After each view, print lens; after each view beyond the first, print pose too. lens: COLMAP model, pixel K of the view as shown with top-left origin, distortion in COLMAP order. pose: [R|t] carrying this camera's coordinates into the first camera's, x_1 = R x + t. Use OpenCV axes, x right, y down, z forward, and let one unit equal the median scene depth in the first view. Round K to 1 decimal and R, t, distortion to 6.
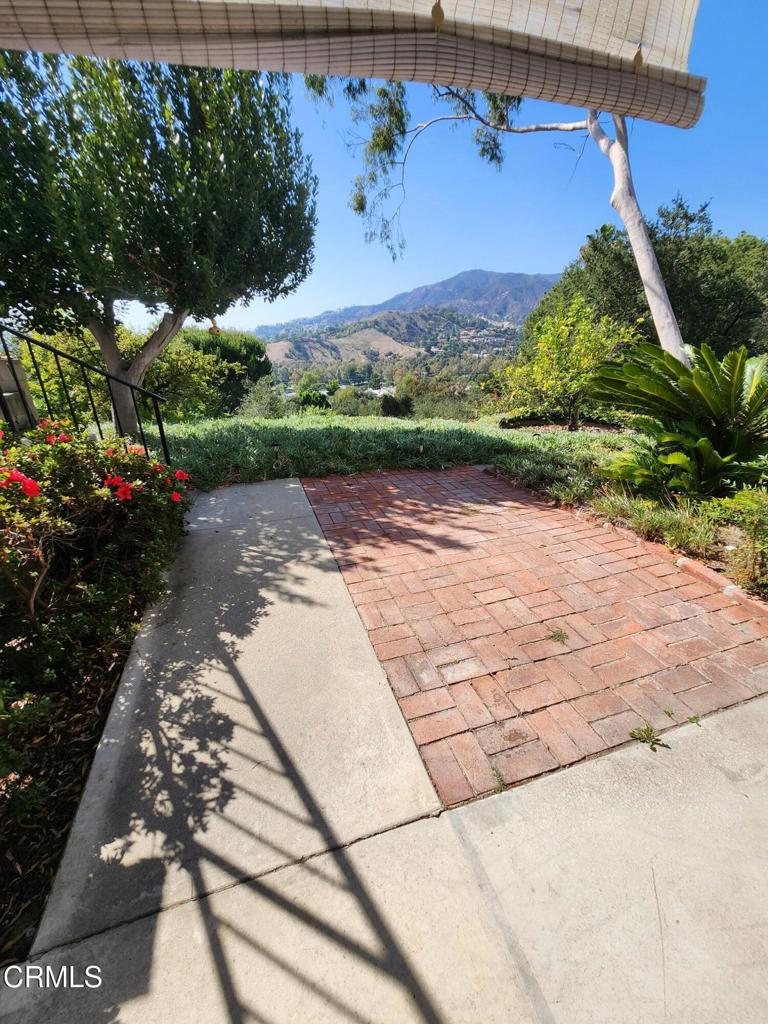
lens RADIAL K [[415.1, 0, 379.2], [0, 415.1, 511.8], [0, 0, 1]] dist [-0.000984, -0.000451]
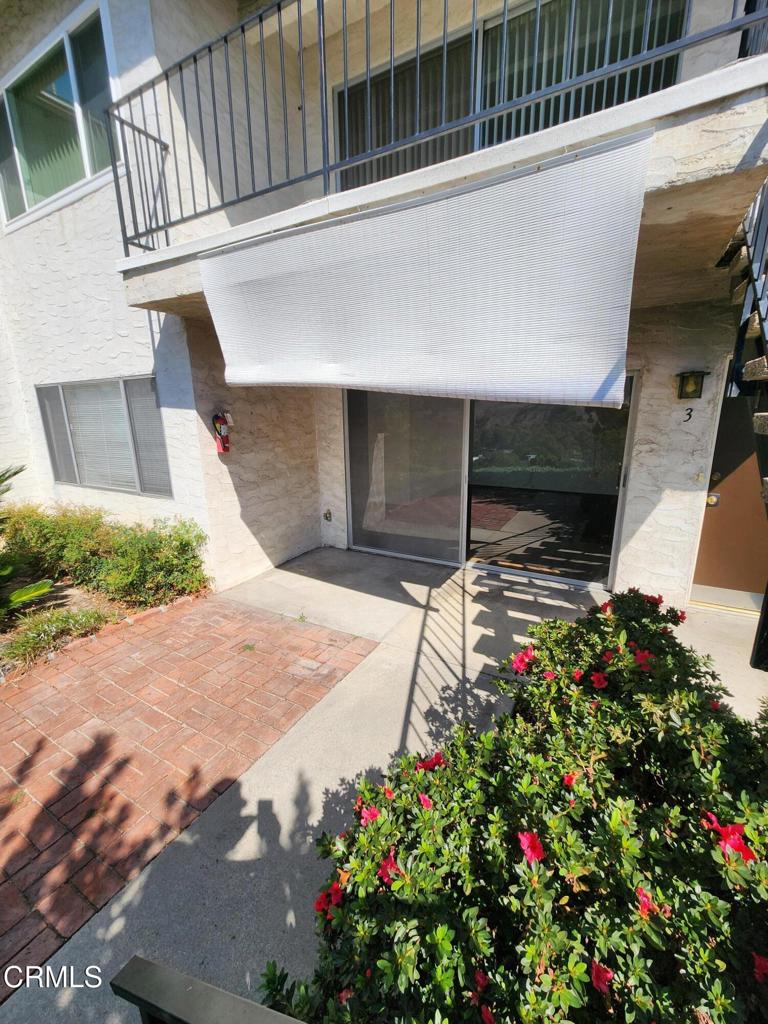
lens RADIAL K [[415.1, 0, 382.0], [0, 415.1, 517.2], [0, 0, 1]] dist [-0.000984, -0.000451]
pose [[-0.688232, -0.149897, 0.709836, -1.143062], [0.305237, 0.827782, 0.470751, -0.824524], [-0.658154, 0.540654, -0.523952, 1.398053]]
